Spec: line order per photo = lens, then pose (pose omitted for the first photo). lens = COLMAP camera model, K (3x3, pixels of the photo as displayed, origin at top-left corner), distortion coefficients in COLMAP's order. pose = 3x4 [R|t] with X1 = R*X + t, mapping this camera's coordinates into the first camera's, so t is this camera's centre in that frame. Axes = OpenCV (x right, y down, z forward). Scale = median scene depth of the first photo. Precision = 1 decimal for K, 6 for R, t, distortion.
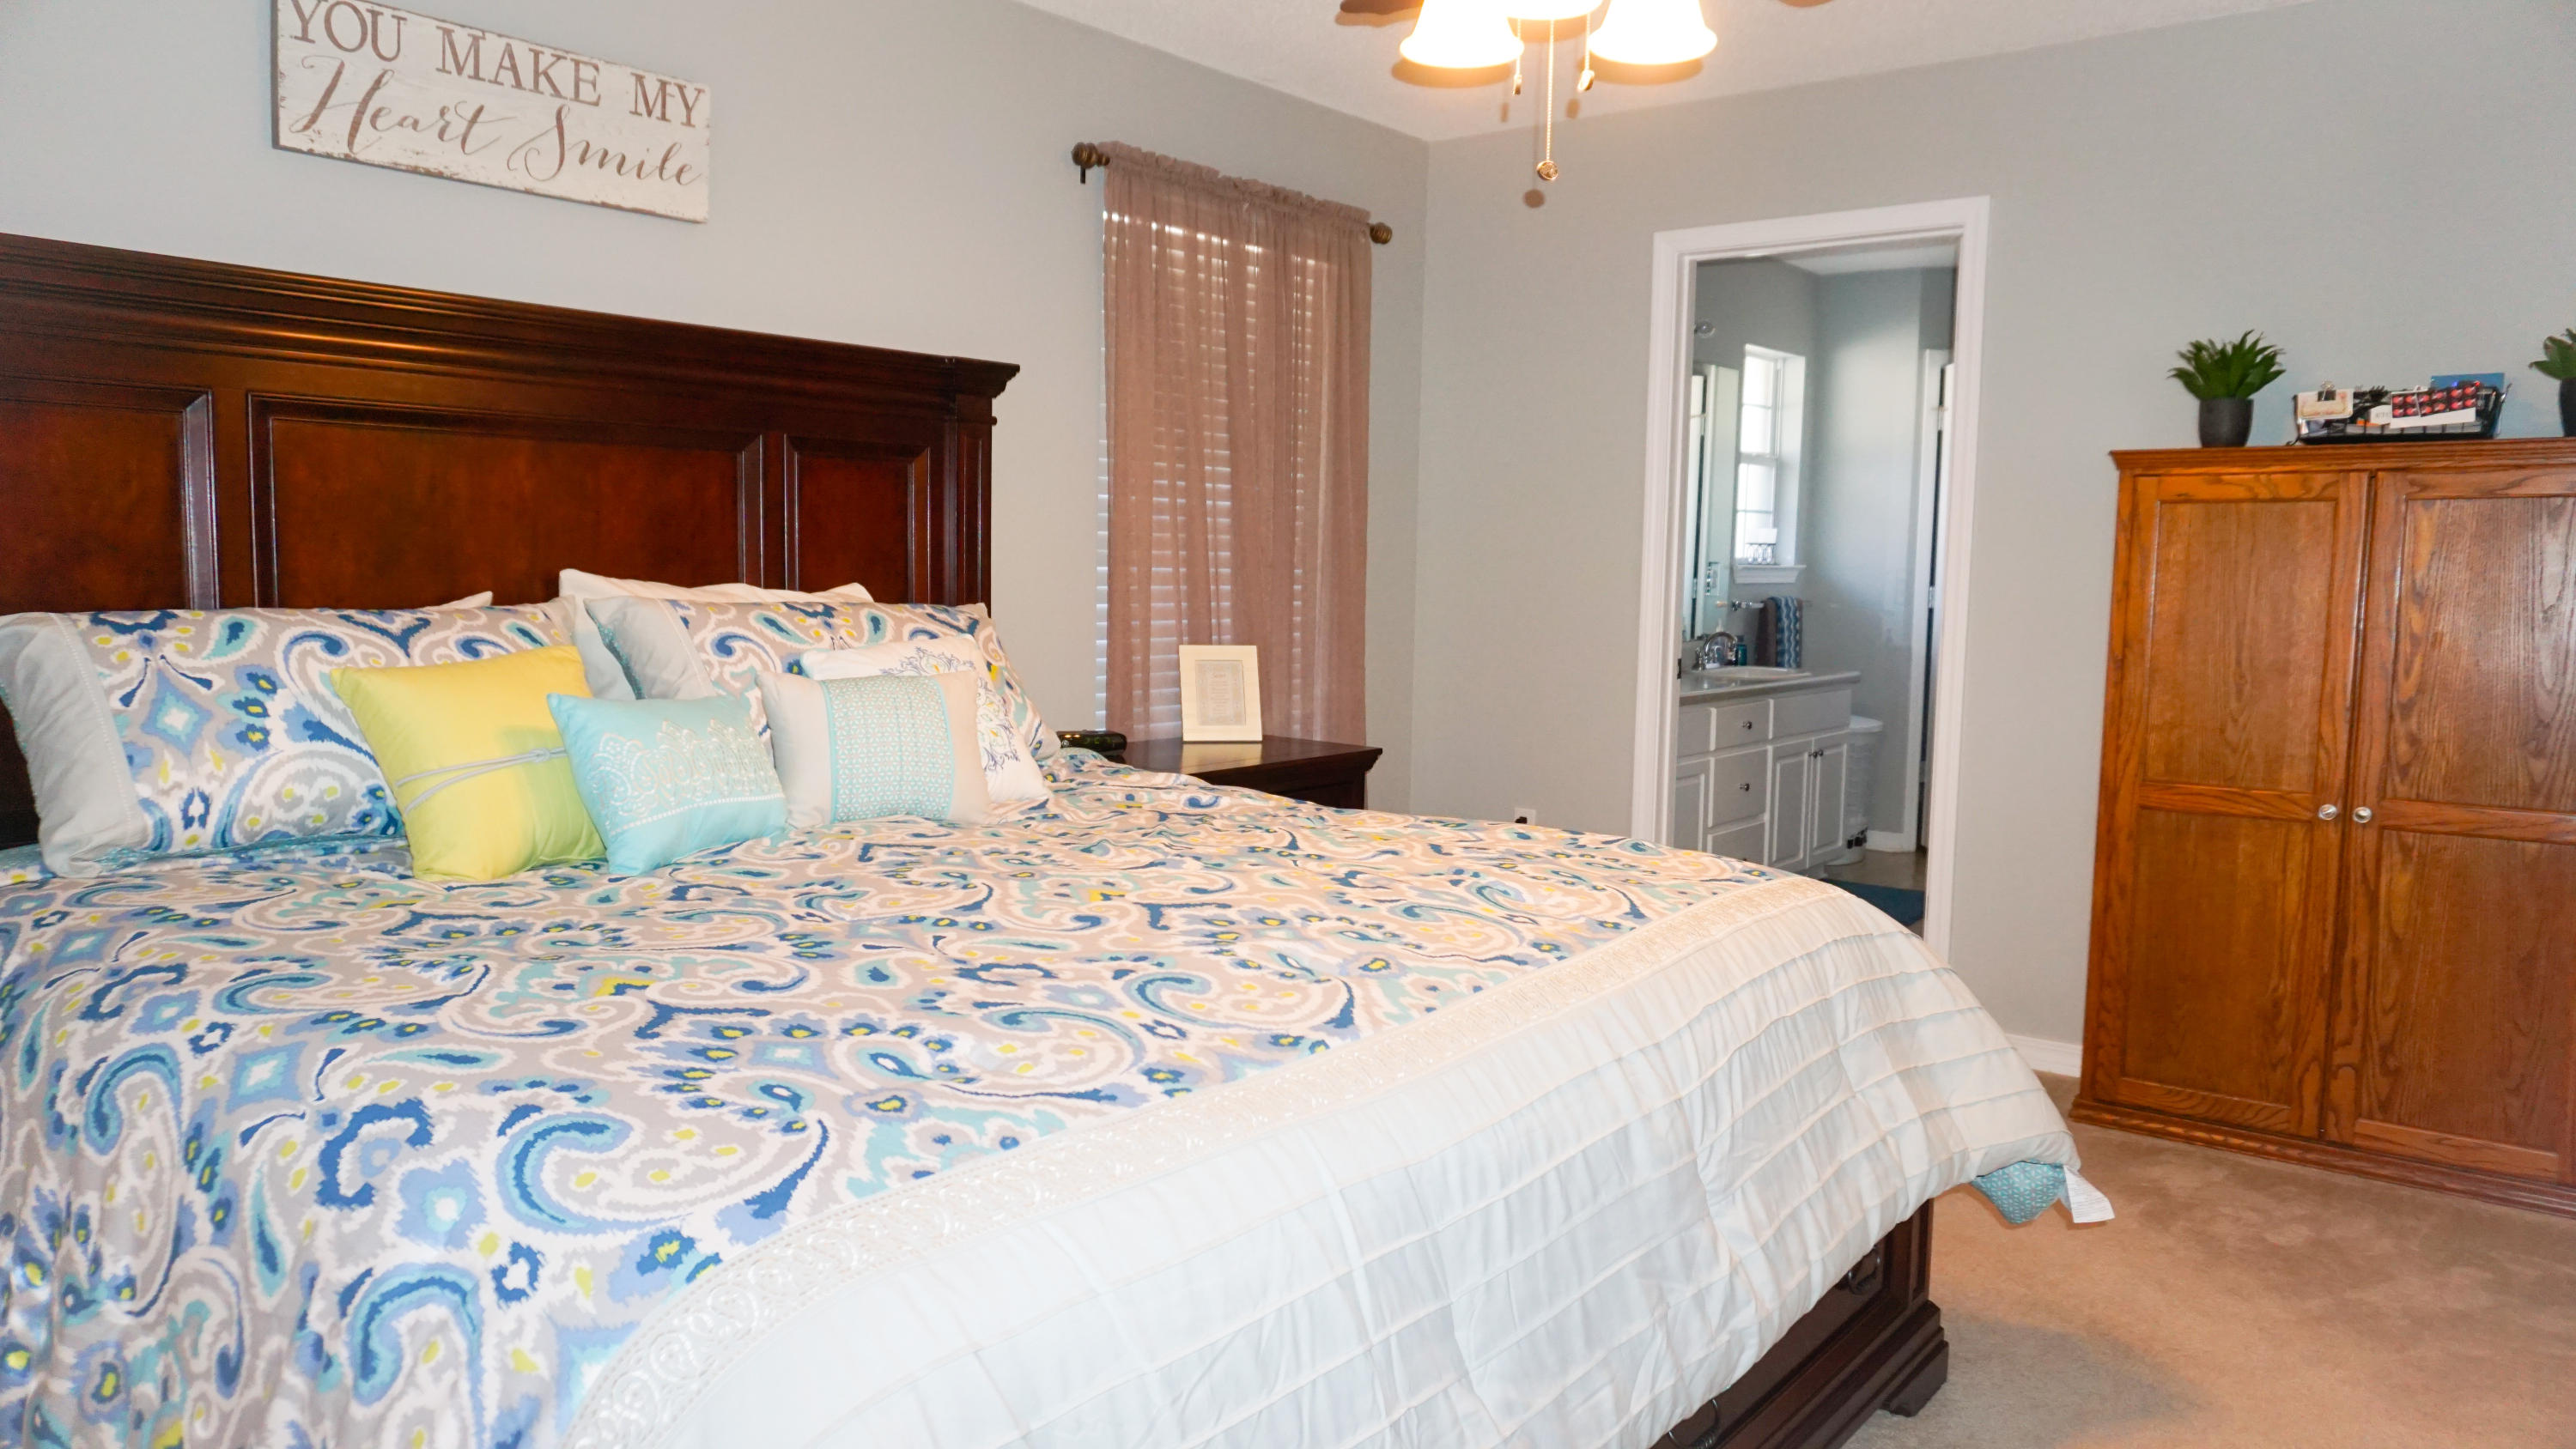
lens RADIAL K [[1720.6, 0, 1288.0], [0, 1720.6, 724.5], [0, 0, 1]] dist [-0.042587, 0.019089]
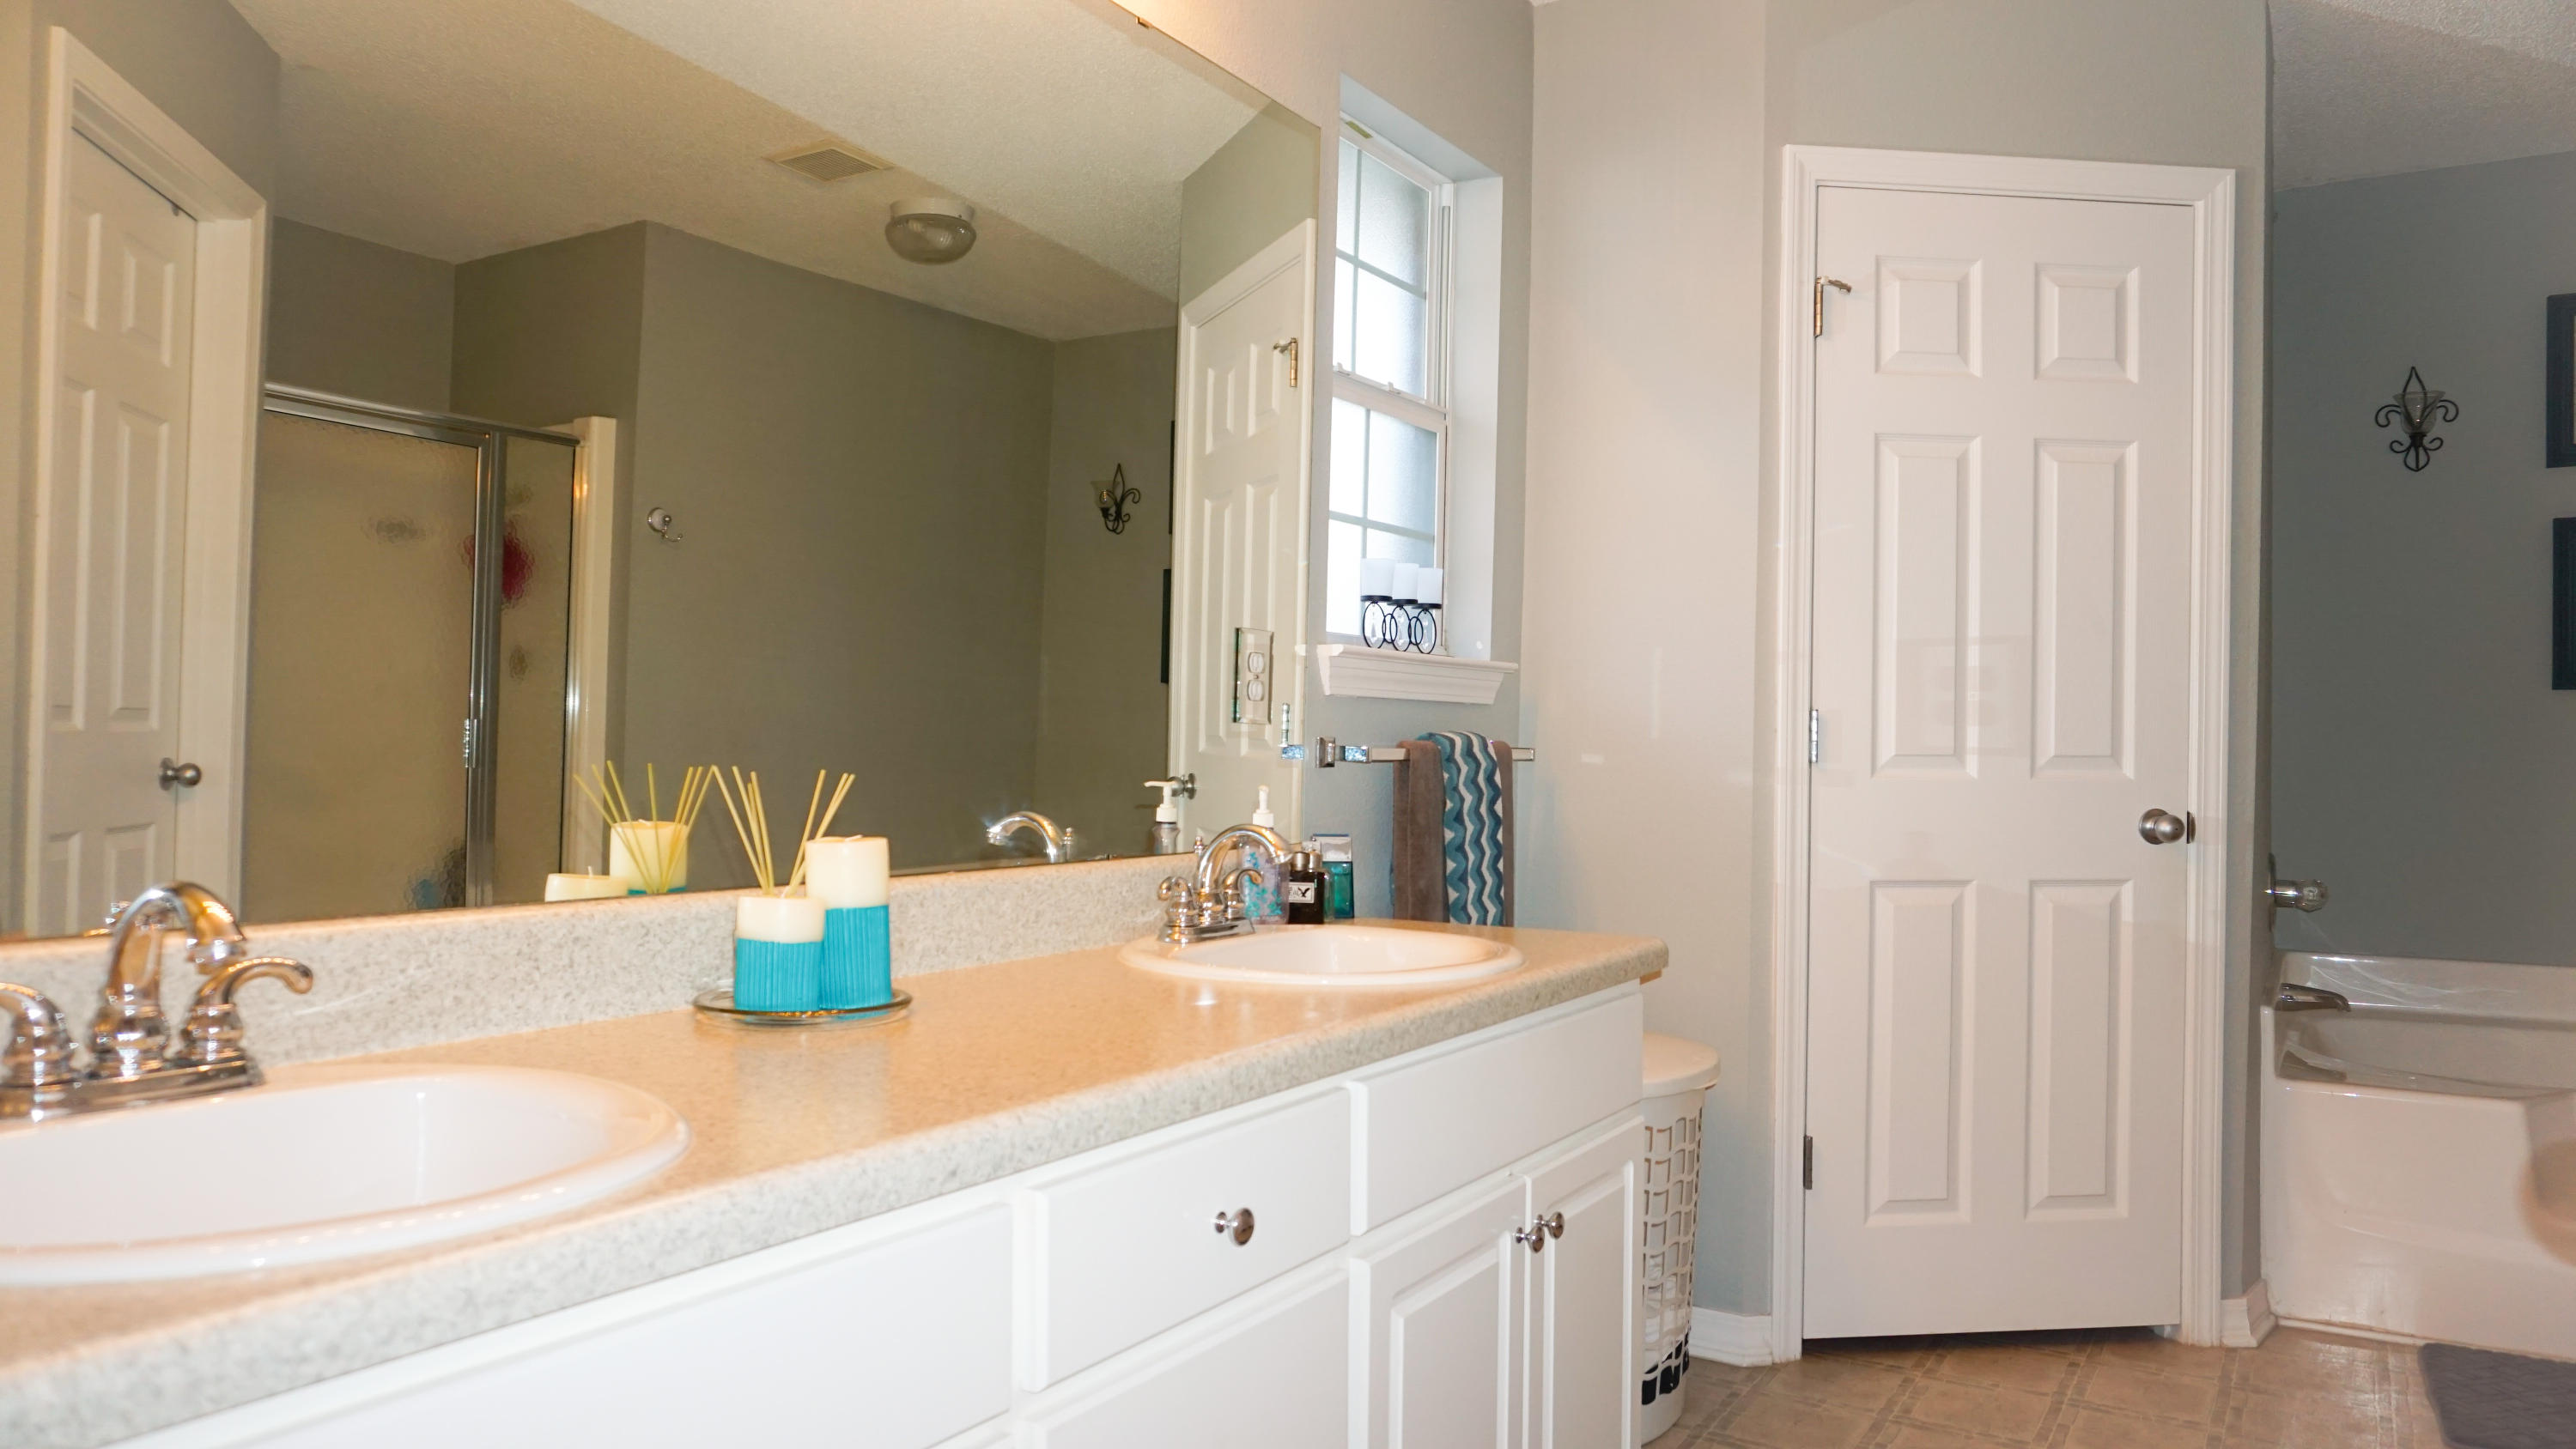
lens RADIAL K [[1720.6, 0, 1288.0], [0, 1720.6, 724.5], [0, 0, 1]] dist [-0.042587, 0.019089]
pose [[0.992794, -0.021507, 0.117886, 0.202035], [0.031519, 0.995990, -0.083734, -0.044928], [-0.115612, 0.086847, 0.989490, 0.606777]]
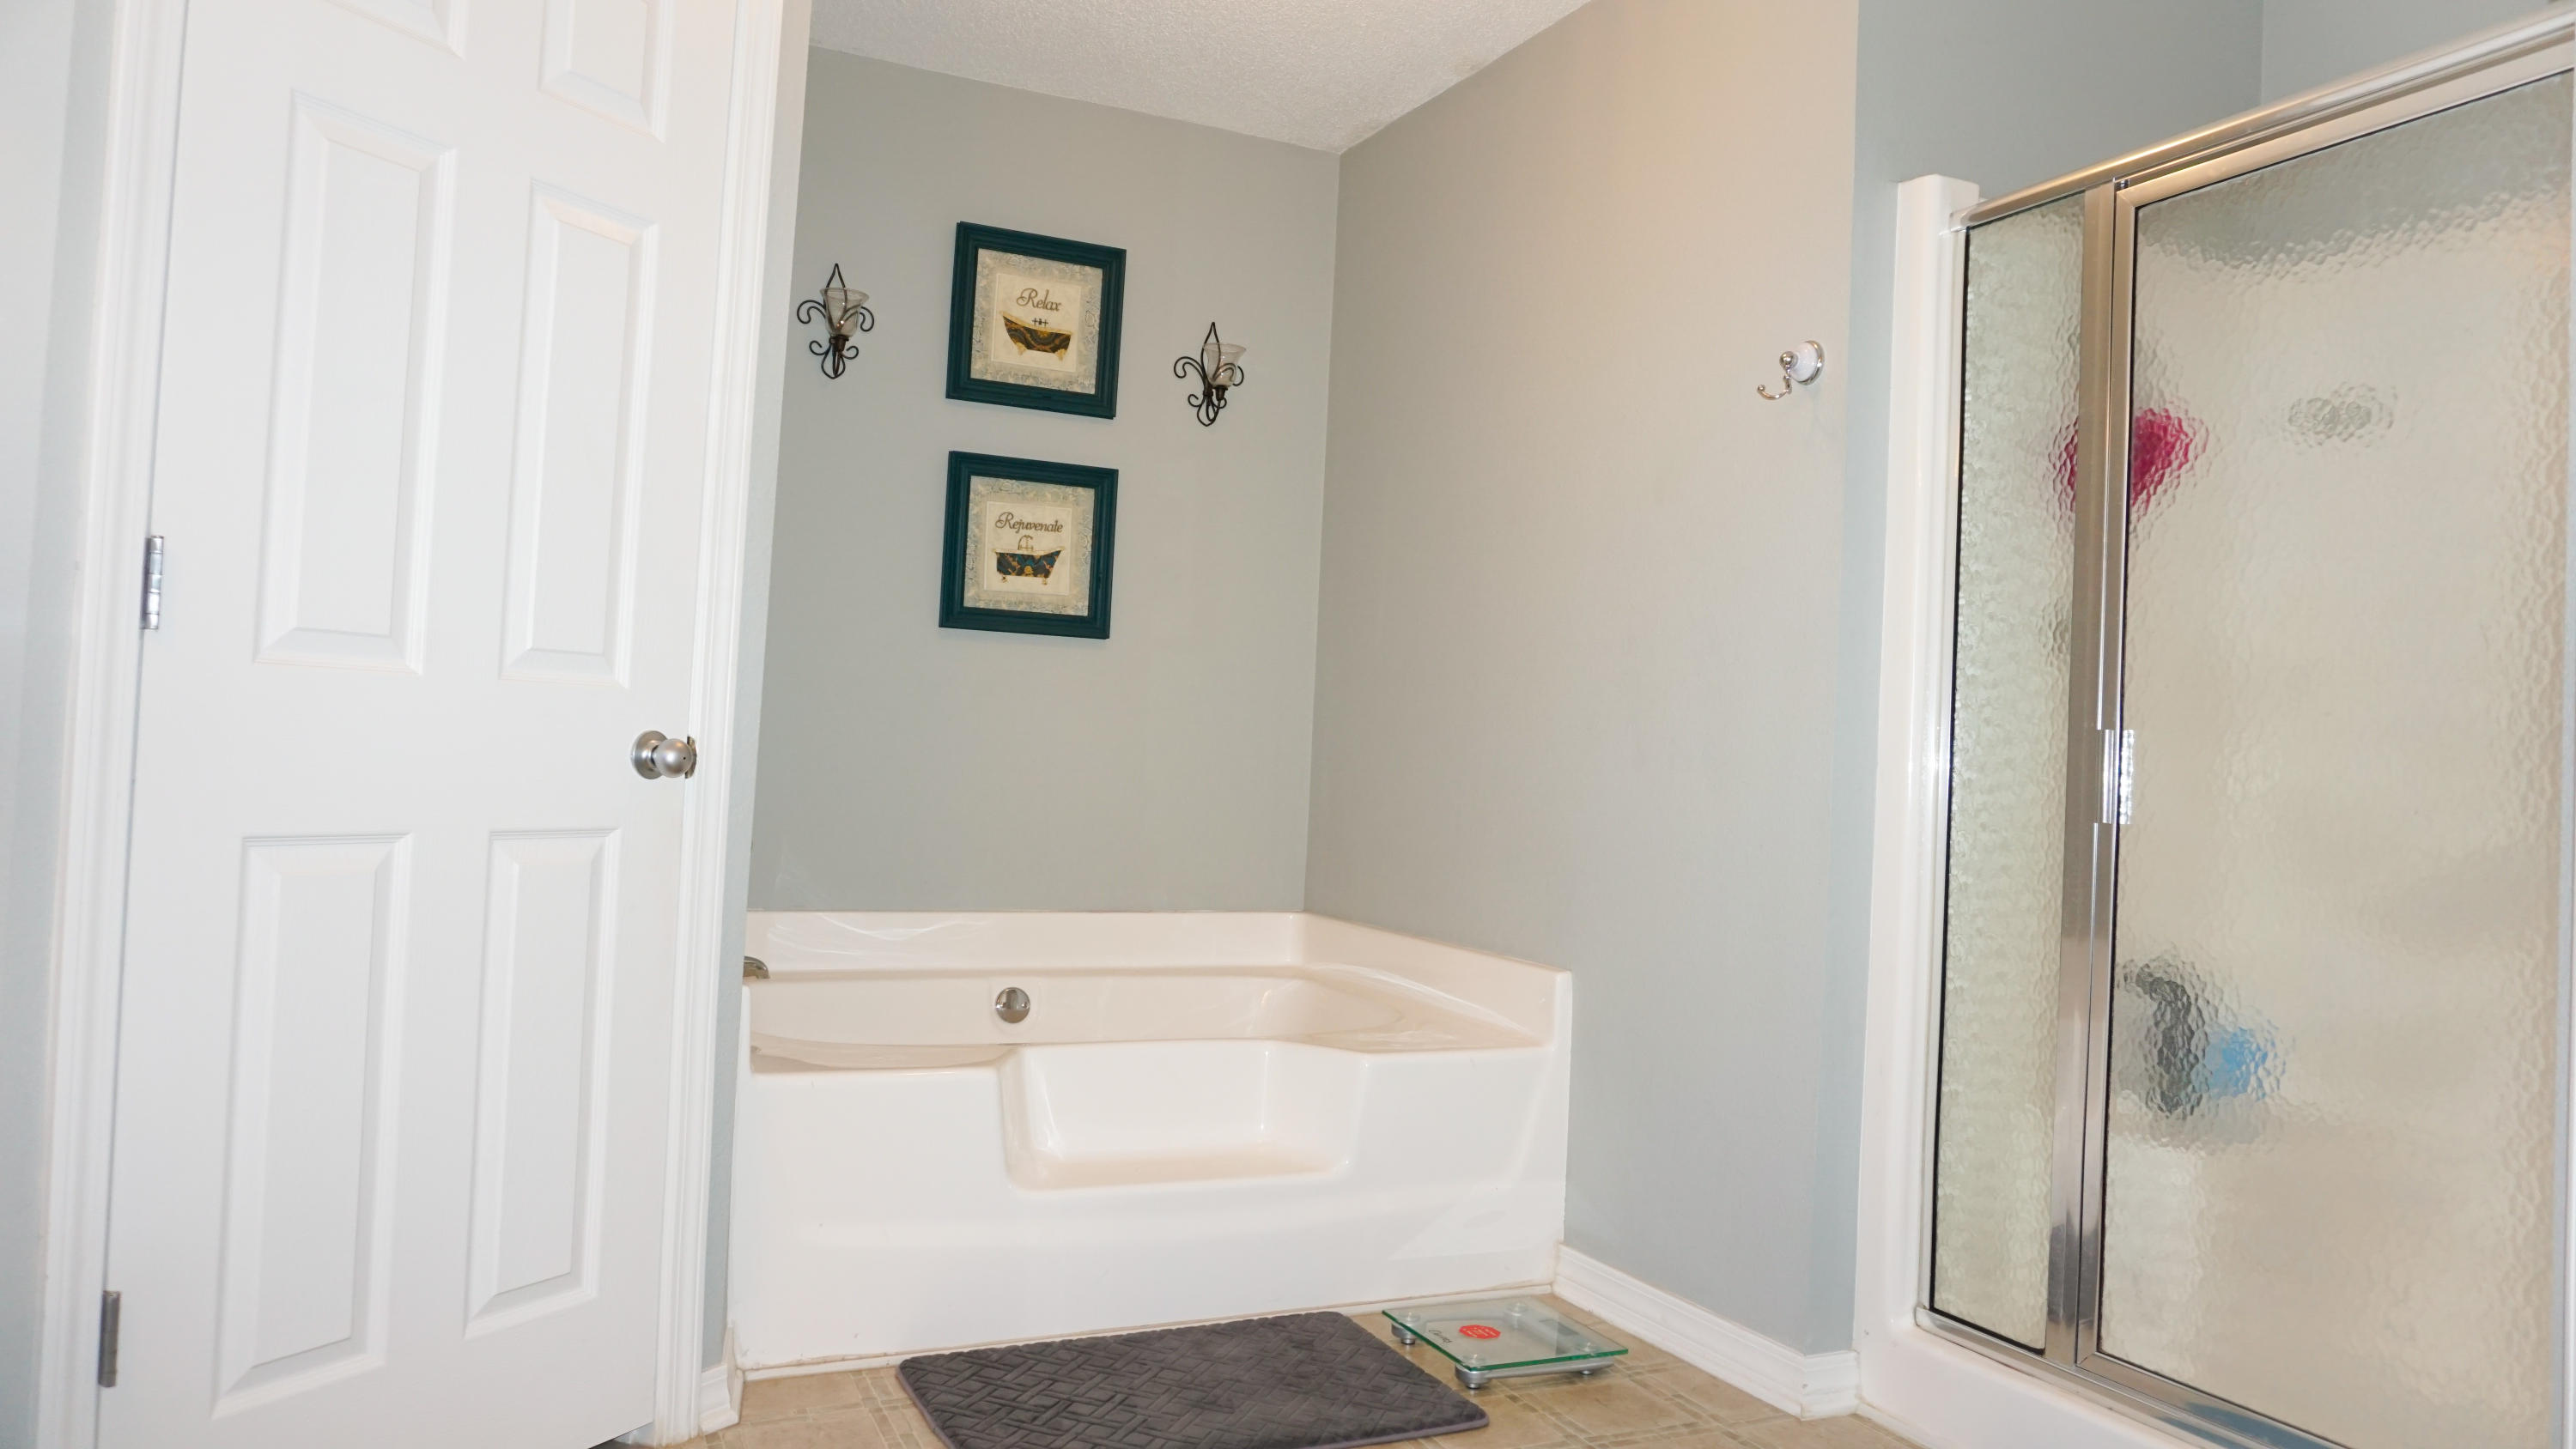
lens RADIAL K [[1720.6, 0, 1288.0], [0, 1720.6, 724.5], [0, 0, 1]] dist [-0.042587, 0.019089]
pose [[0.448910, 0.002583, 0.893573, 0.229742], [0.034694, 0.999191, -0.020318, -0.043900], [-0.892903, 0.040123, 0.448457, 0.720125]]
